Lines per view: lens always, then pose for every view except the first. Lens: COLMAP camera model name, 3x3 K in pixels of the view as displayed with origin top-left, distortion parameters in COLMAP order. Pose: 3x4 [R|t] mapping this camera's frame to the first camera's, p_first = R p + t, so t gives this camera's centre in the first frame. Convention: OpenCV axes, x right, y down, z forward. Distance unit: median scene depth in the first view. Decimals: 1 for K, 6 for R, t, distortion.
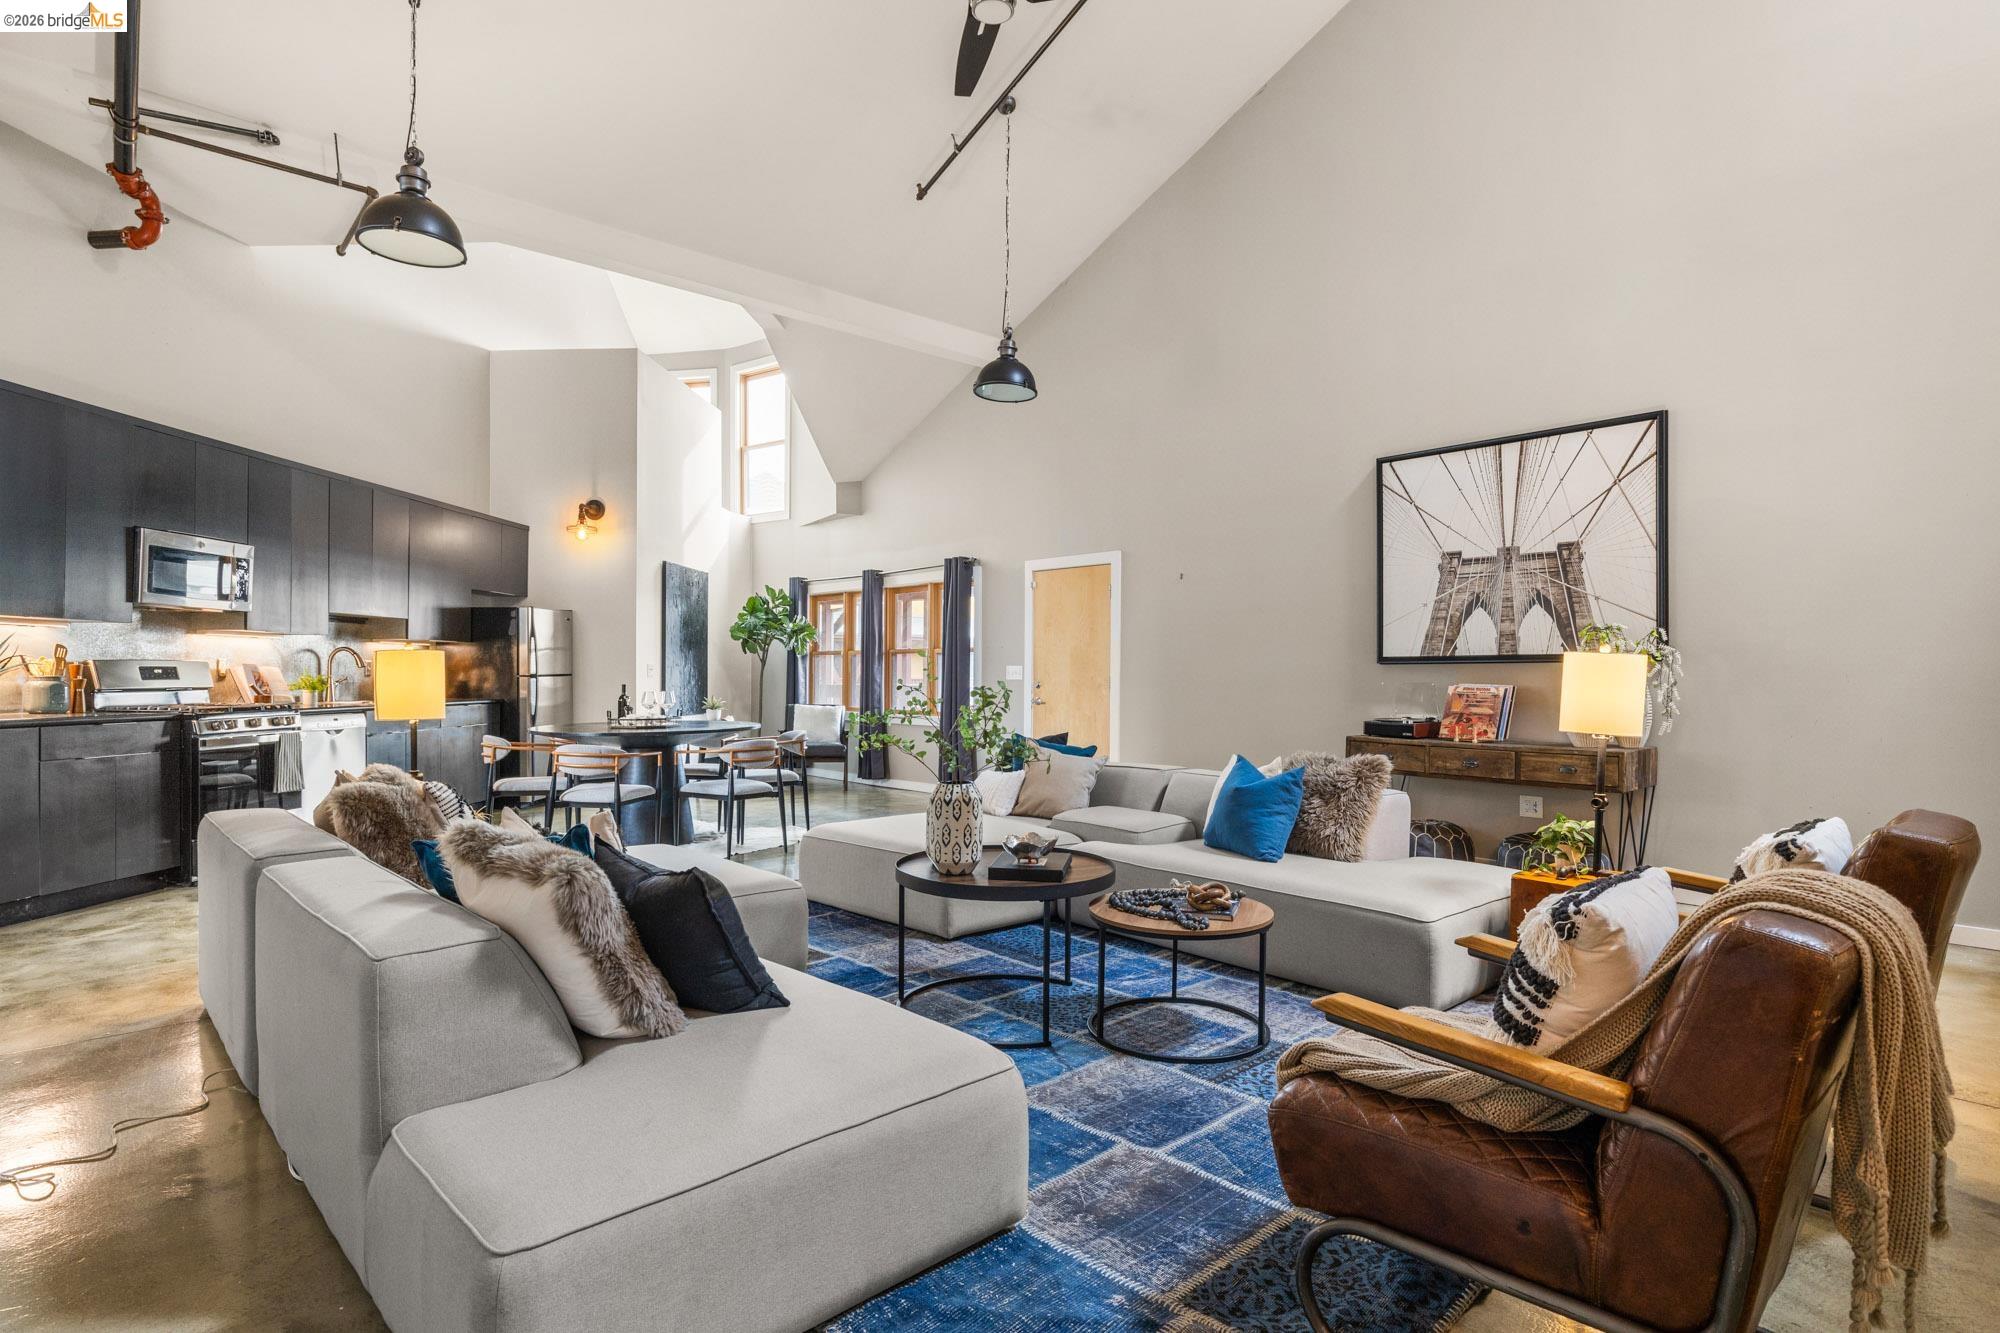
lens RADIAL K [[1070.5, 0, 1011.2], [0, 1070.5, 668.0], [0, 0, 1]] dist [0.005098, 0.000065]
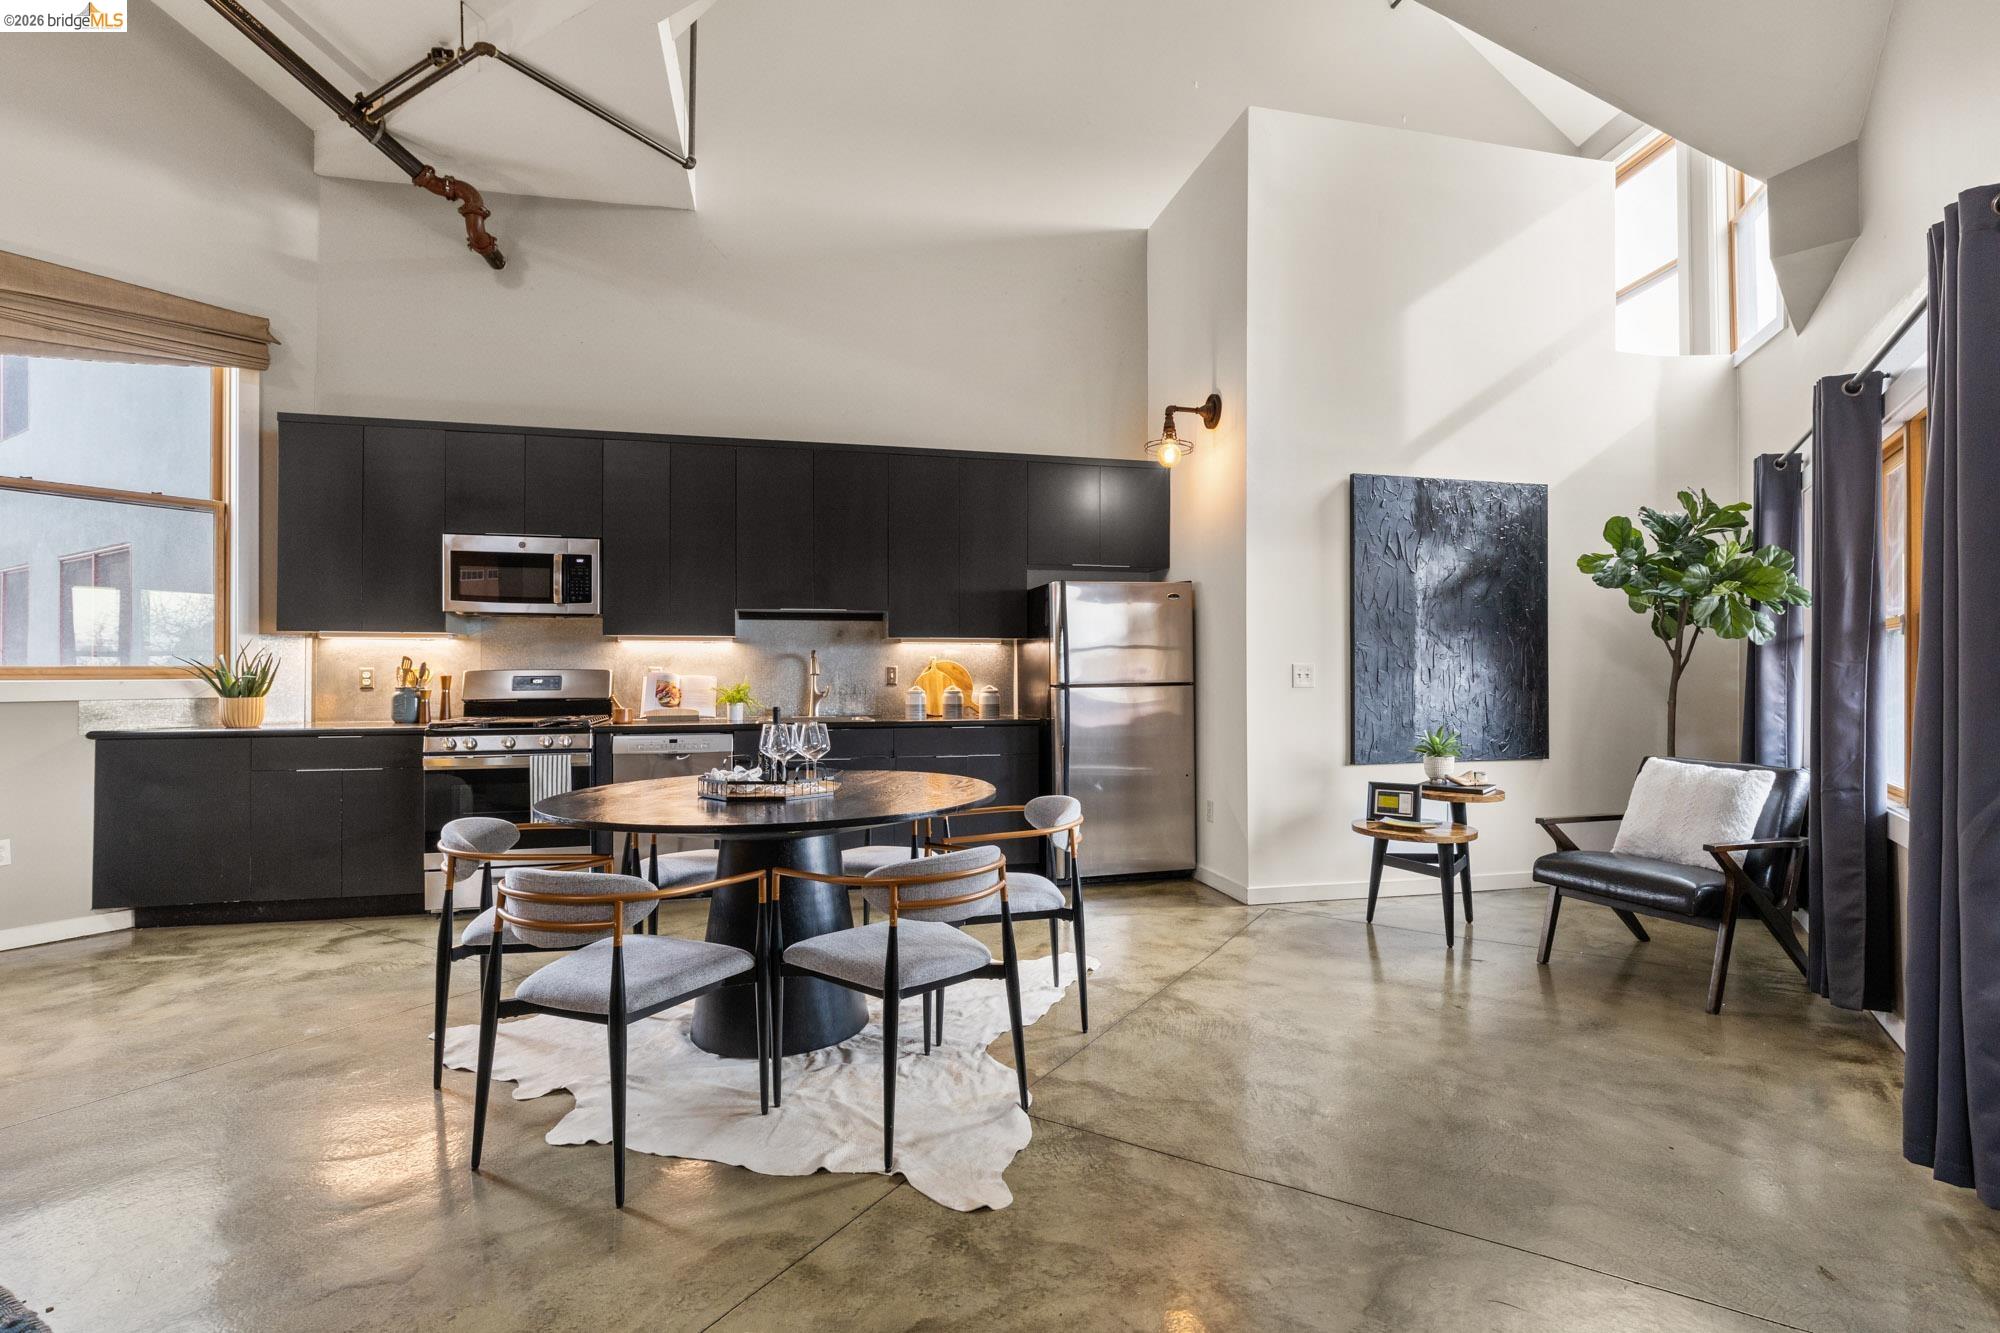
lens RADIAL K [[962.0, 0, 1004.0], [0, 962.0, 662.9], [0, 0, 1]] dist [0.003606, 0.000677]
pose [[0.282281, -0.012970, -0.959244, 0.104558], [0.007107, 0.999909, -0.011428, -0.000567], [0.959306, -0.003591, 0.282347, 0.790485]]
